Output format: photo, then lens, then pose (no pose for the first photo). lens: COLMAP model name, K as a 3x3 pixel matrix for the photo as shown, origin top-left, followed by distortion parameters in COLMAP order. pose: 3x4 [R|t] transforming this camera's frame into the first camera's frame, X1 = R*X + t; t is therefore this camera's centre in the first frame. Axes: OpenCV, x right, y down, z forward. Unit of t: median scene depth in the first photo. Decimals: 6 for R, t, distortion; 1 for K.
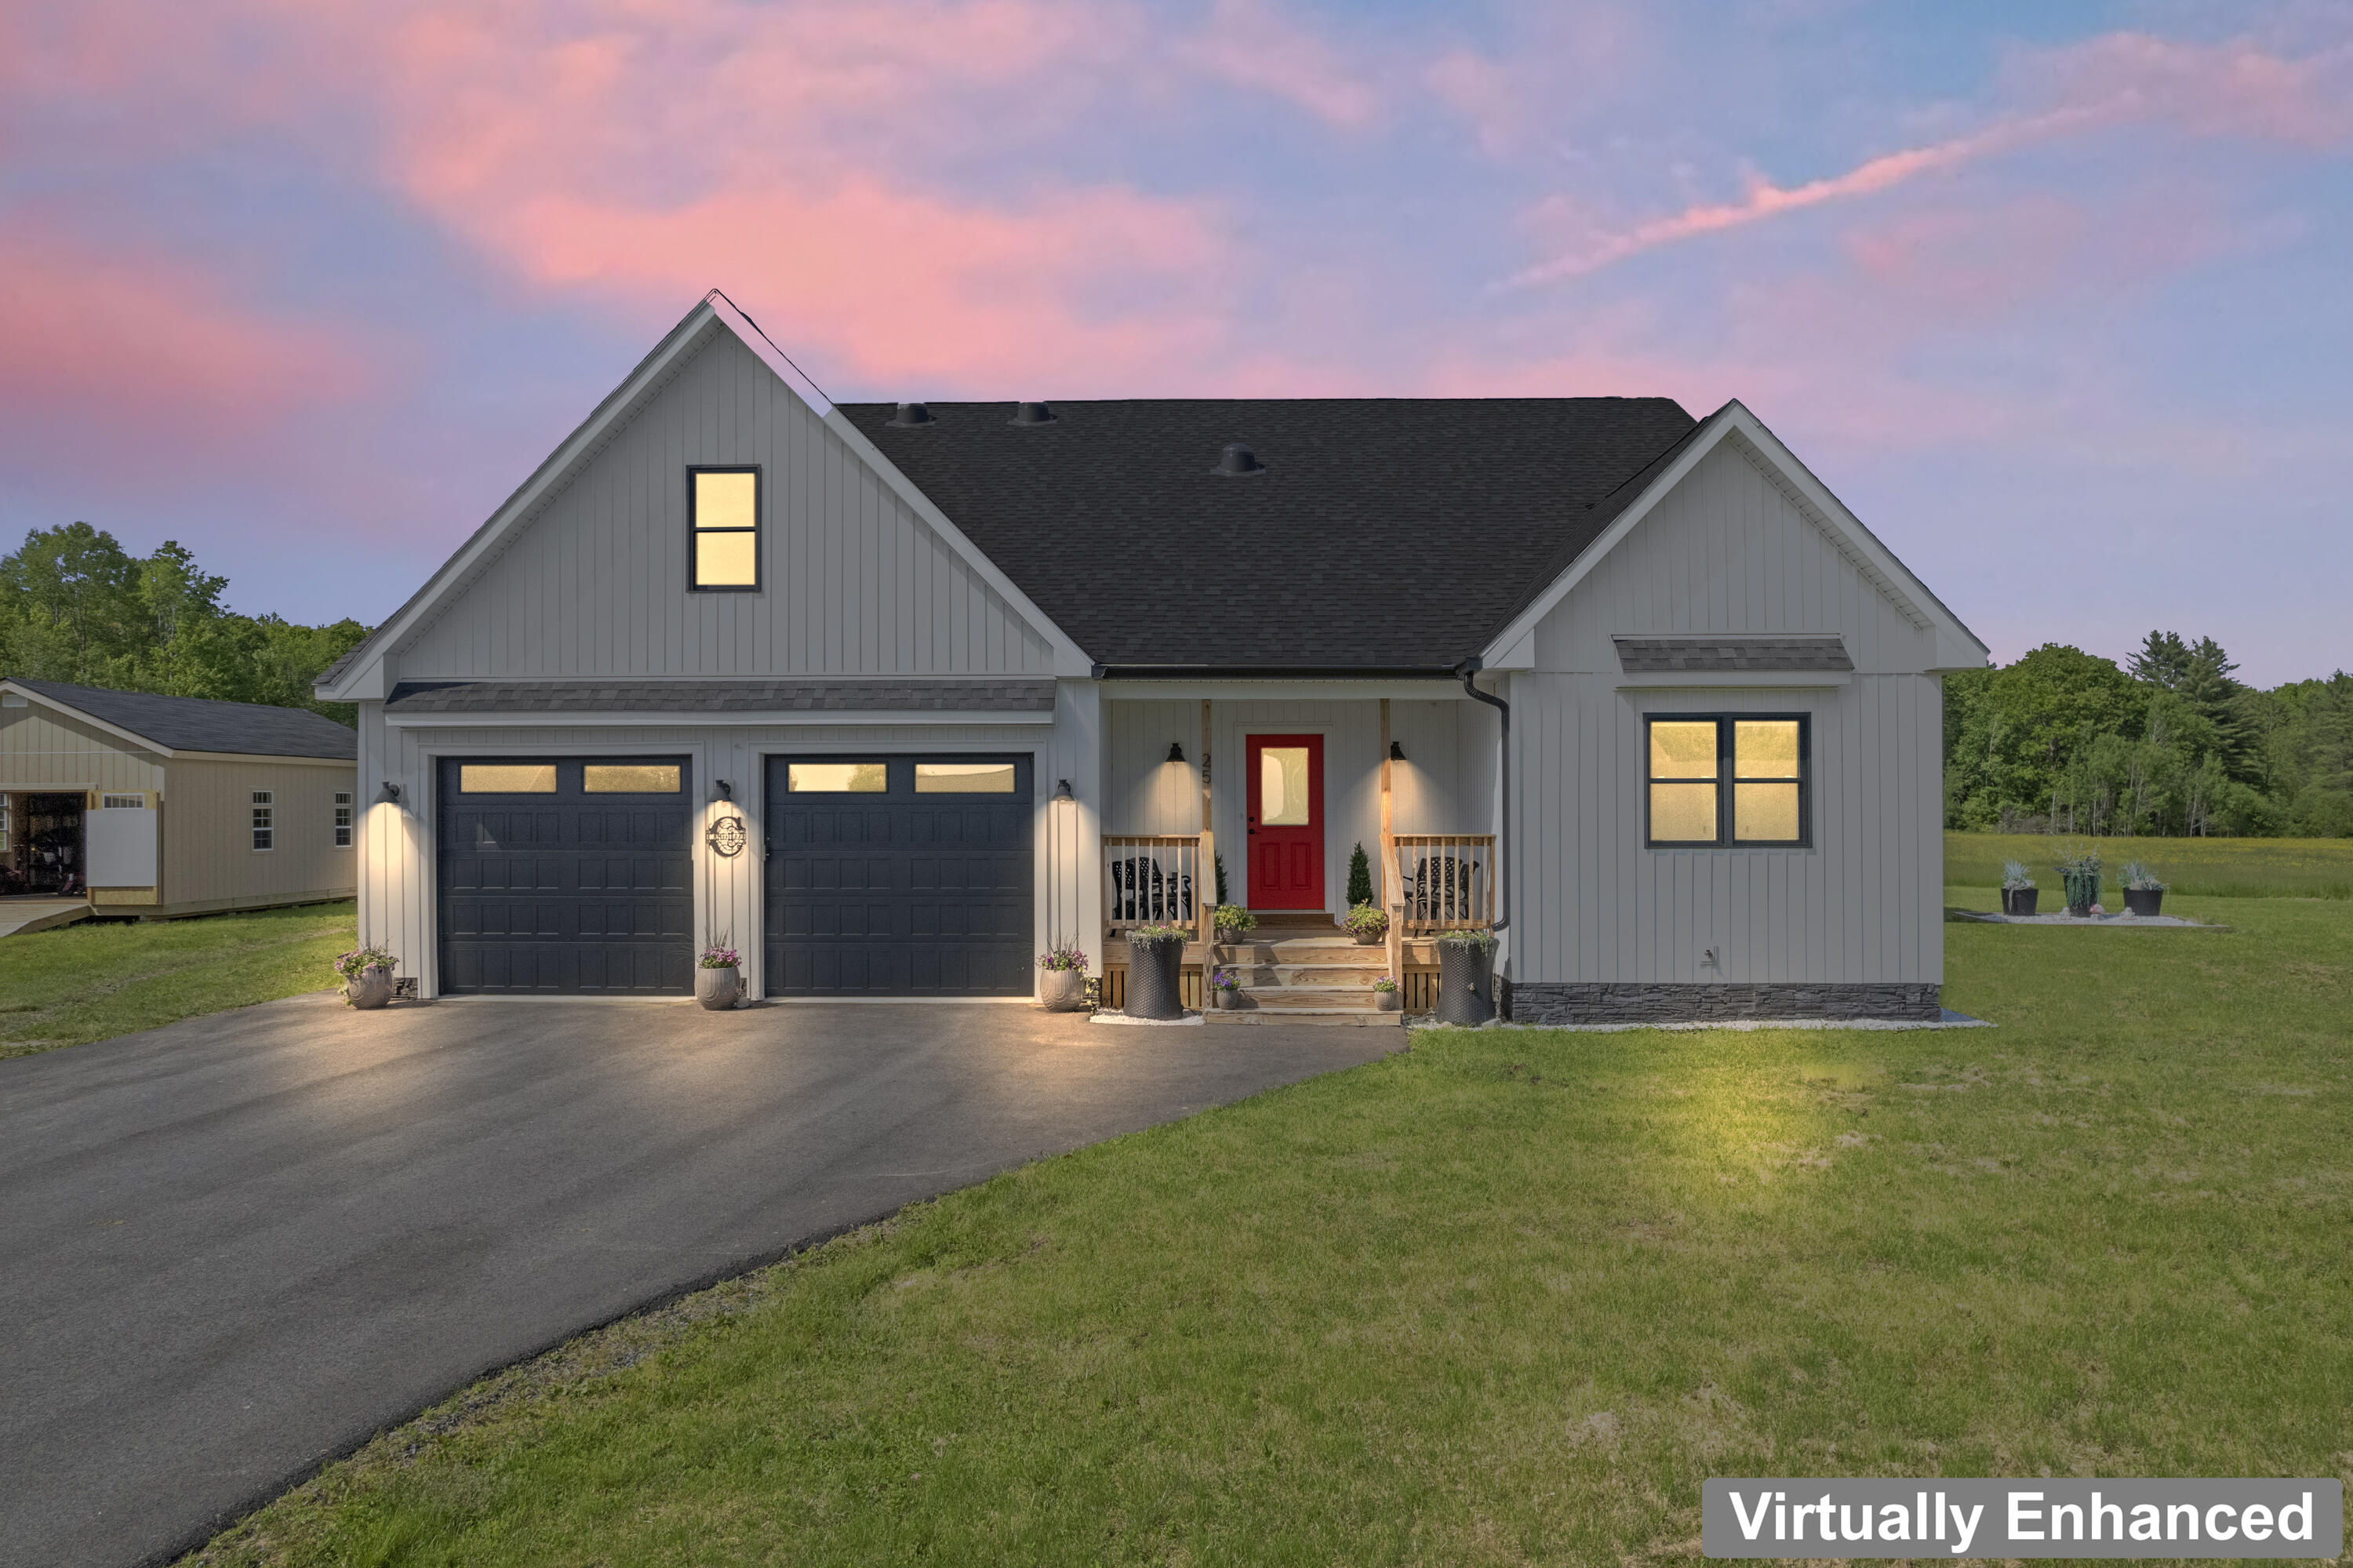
lens RADIAL K [[1507.3, 0, 1176.5], [0, 1507.3, 784.0], [0, 0, 1]] dist [-0.065230, 0.060124]
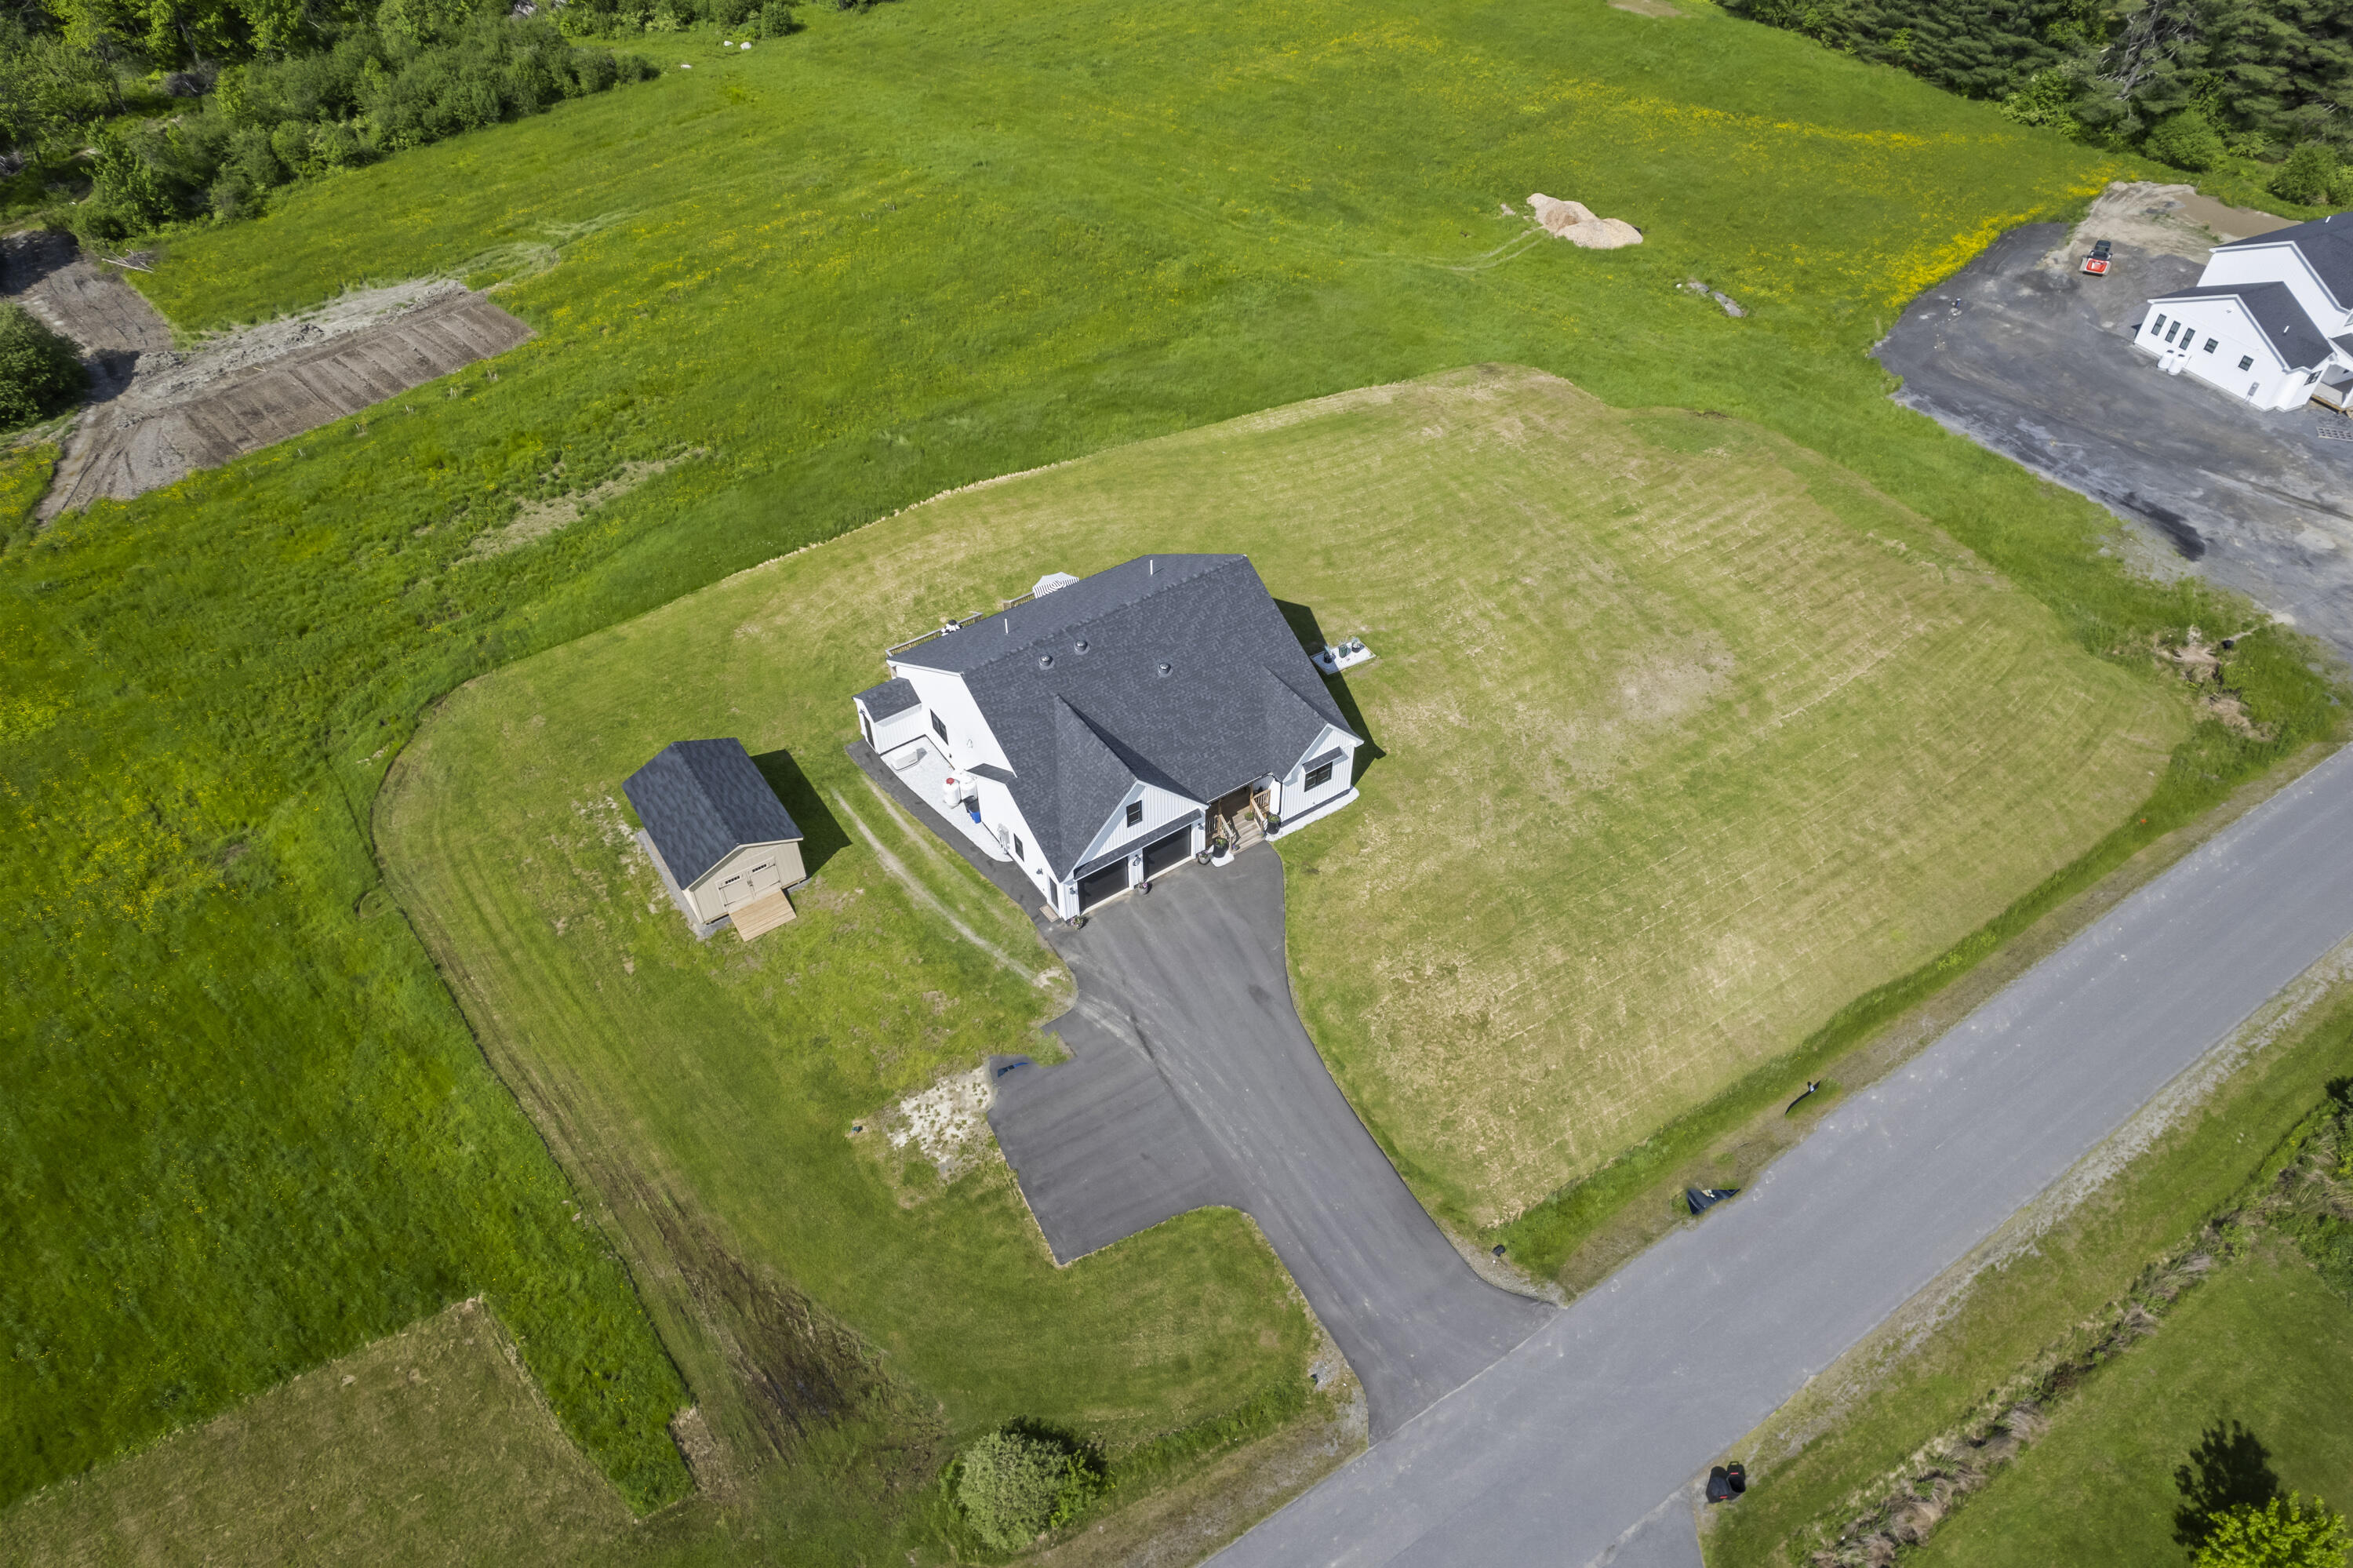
lens RADIAL K [[1507.3, 0, 1176.5], [0, 1507.3, 784.0], [0, 0, 1]] dist [-0.065230, 0.060124]
pose [[0.814381, -0.402187, 0.418364, -2.312711], [-0.007201, 0.713848, 0.700263, -3.808414], [-0.580286, -0.573294, 0.578449, -1.774798]]
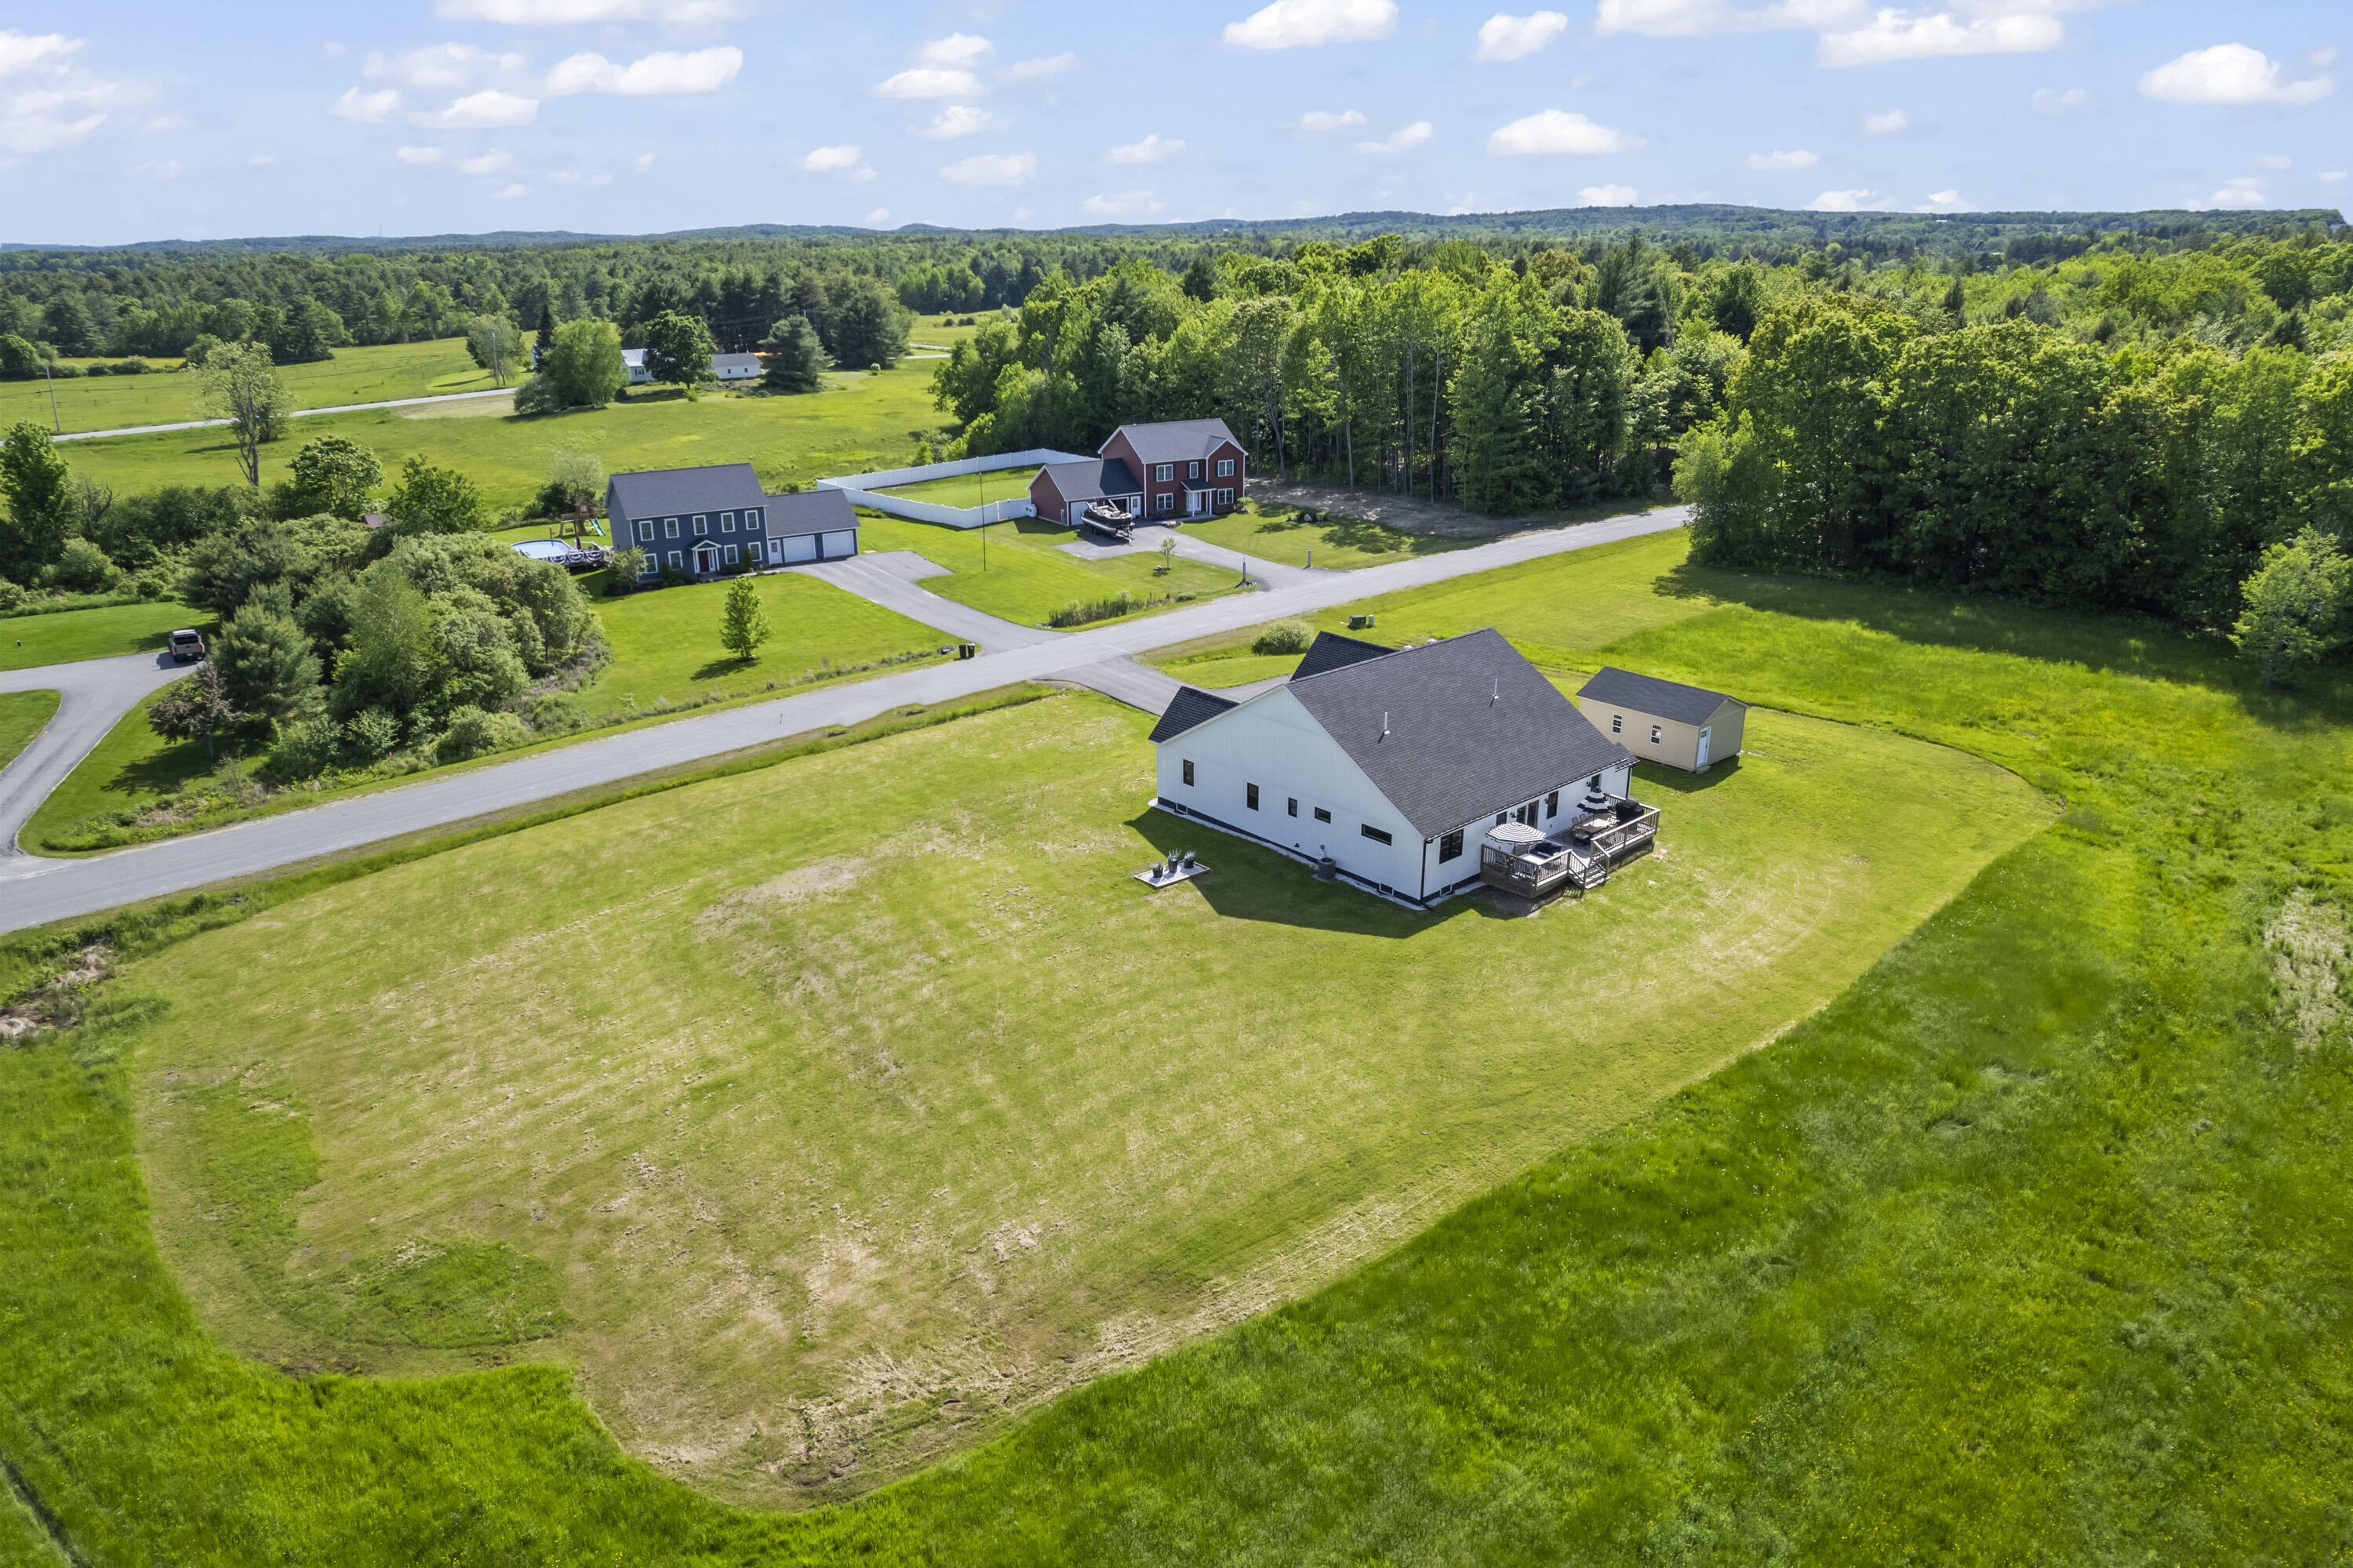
lens RADIAL K [[1507.3, 0, 1176.5], [0, 1507.3, 784.0], [0, 0, 1]] dist [-0.065230, 0.060124]
pose [[-0.732295, 0.236136, -0.638736, 4.326753], [0.012436, 0.942436, 0.334155, -1.966019], [0.680874, 0.236757, -0.693078, 5.298492]]
